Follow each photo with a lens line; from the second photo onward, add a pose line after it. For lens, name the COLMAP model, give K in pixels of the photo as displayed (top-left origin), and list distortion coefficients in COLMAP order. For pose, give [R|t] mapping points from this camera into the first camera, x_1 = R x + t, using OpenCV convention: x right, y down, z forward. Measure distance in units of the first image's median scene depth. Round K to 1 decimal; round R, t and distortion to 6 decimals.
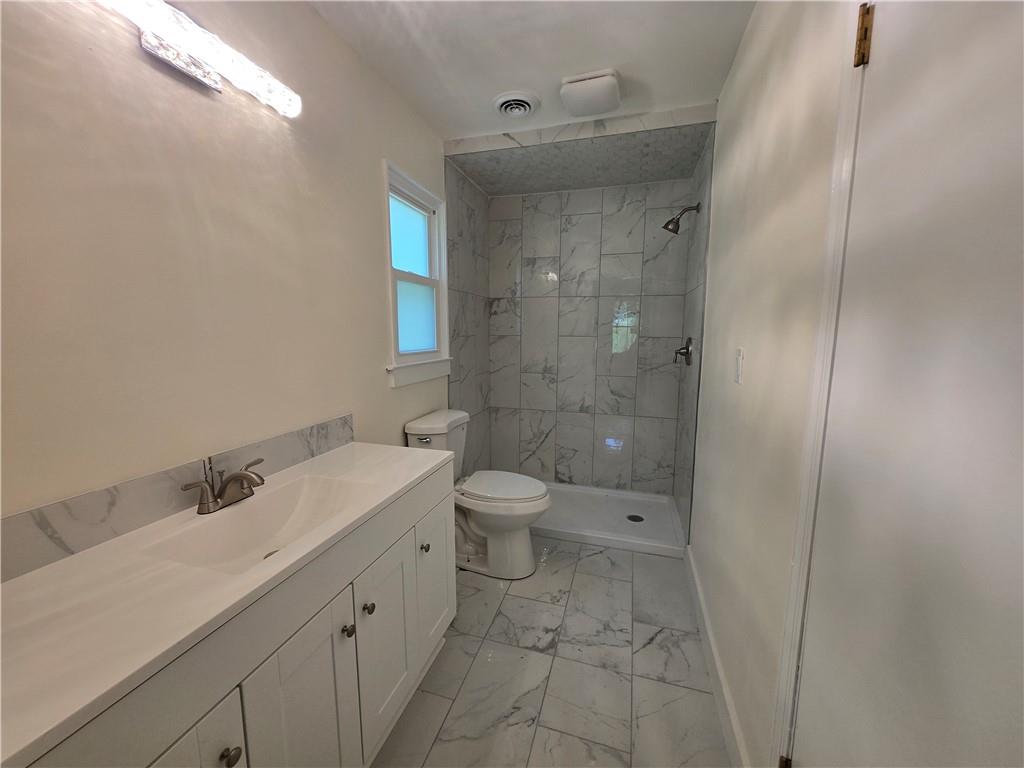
lens RADIAL K [[402.5, 0, 509.5], [0, 402.5, 384.1], [0, 0, 1]] dist [0.001685, 0.000793]
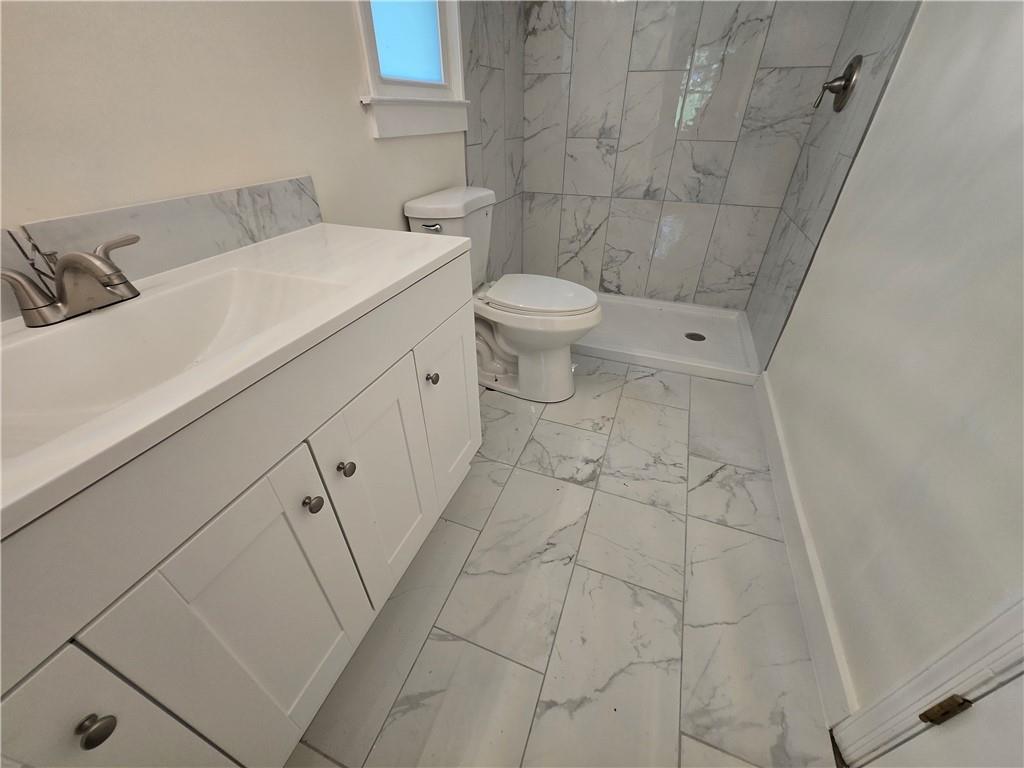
lens RADIAL K [[402.5, 0, 508.5], [0, 402.5, 384.8], [0, 0, 1]] dist [0.001685, 0.000793]
pose [[0.997254, 0.035501, -0.064998, -0.020192], [-0.002612, 0.893935, 0.448188, 0.064847], [0.074015, -0.446788, 0.891573, 0.239392]]
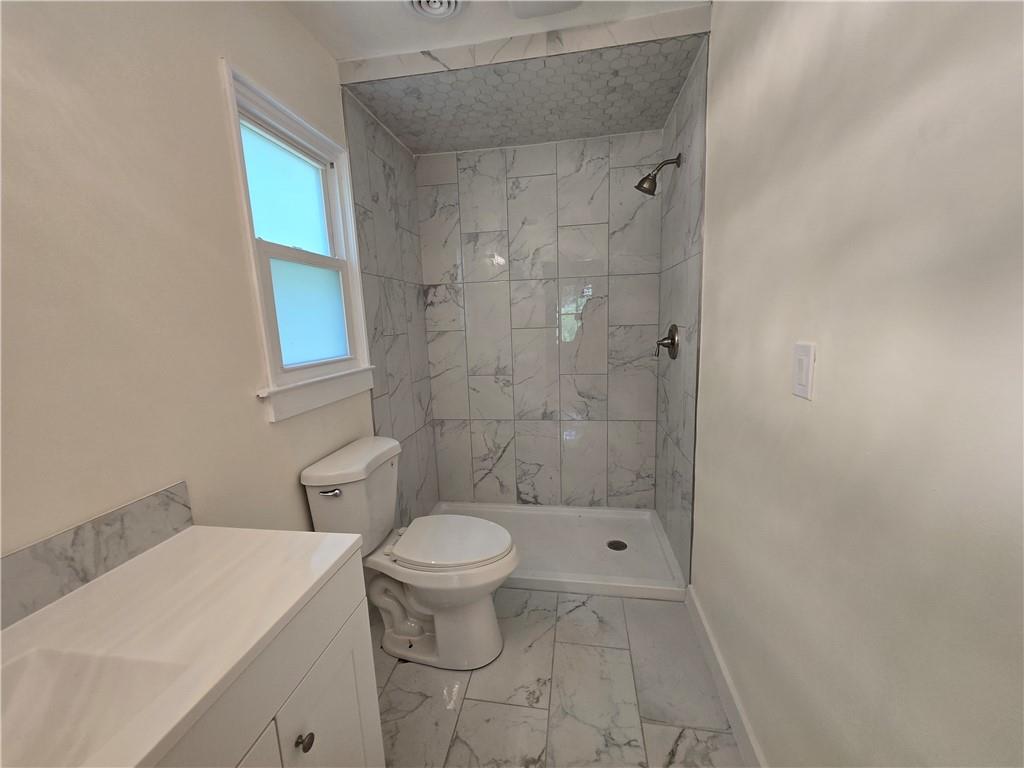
lens RADIAL K [[402.5, 0, 509.5], [0, 402.5, 384.4], [0, 0, 1]] dist [0.001685, 0.000793]
pose [[0.990828, -0.061820, 0.120157, 0.017459], [0.058700, 0.997844, 0.029339, -0.045856], [-0.121712, -0.022017, 0.992321, 0.274677]]
